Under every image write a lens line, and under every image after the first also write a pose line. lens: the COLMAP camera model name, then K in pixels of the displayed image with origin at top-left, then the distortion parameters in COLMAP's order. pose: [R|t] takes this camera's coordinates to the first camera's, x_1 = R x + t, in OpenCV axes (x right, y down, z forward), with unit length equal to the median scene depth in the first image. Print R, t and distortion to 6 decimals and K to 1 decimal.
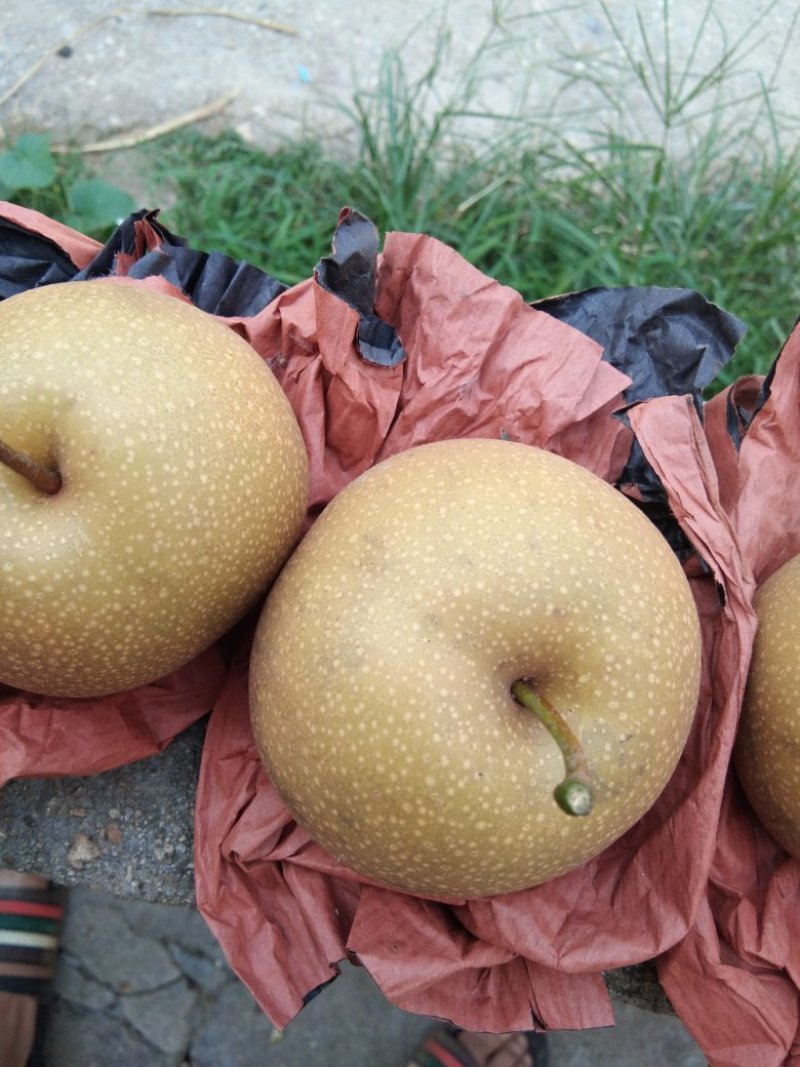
lens RADIAL K [[854.5, 0, 423.8], [0, 854.5, 531.2], [0, 0, 1]] dist [0.108090, -0.205091]
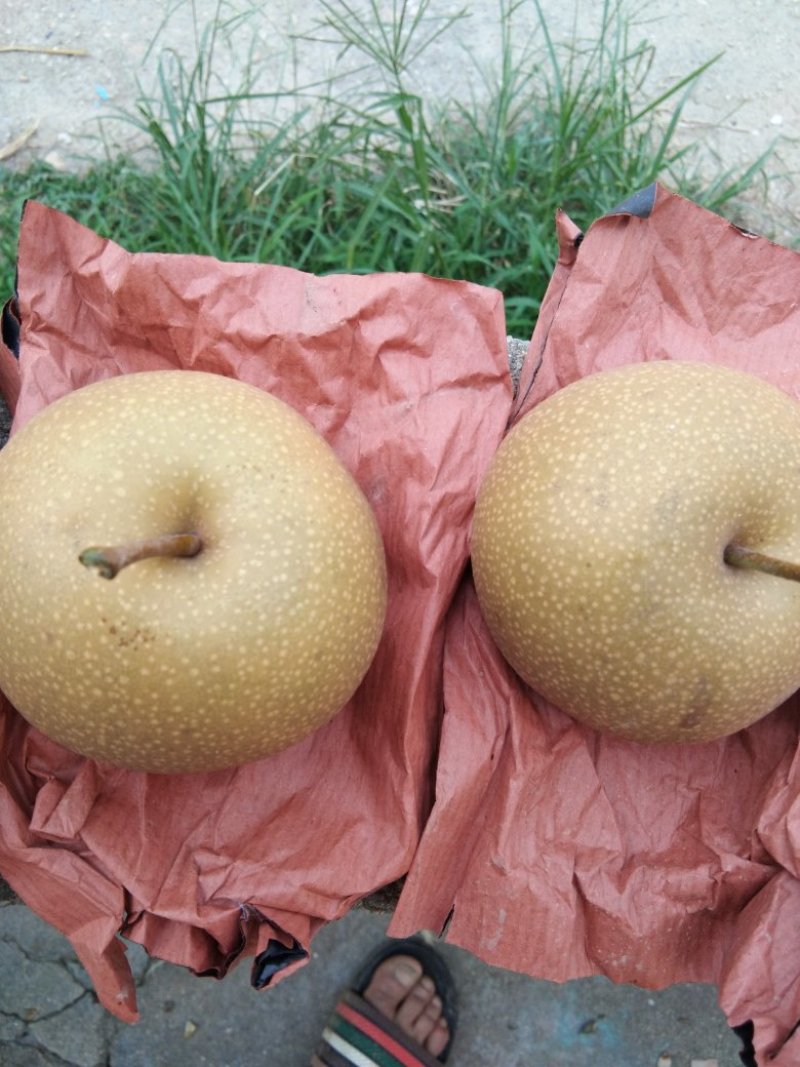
lens RADIAL K [[848.1, 0, 396.4], [0, 848.1, 523.2], [0, 0, 1]] dist [0.078461, -0.132527]
pose [[0.979725, -0.199163, 0.021770, 0.717844], [0.198980, 0.979950, 0.010264, 0.172281], [-0.023378, -0.005724, 0.999710, -0.025593]]
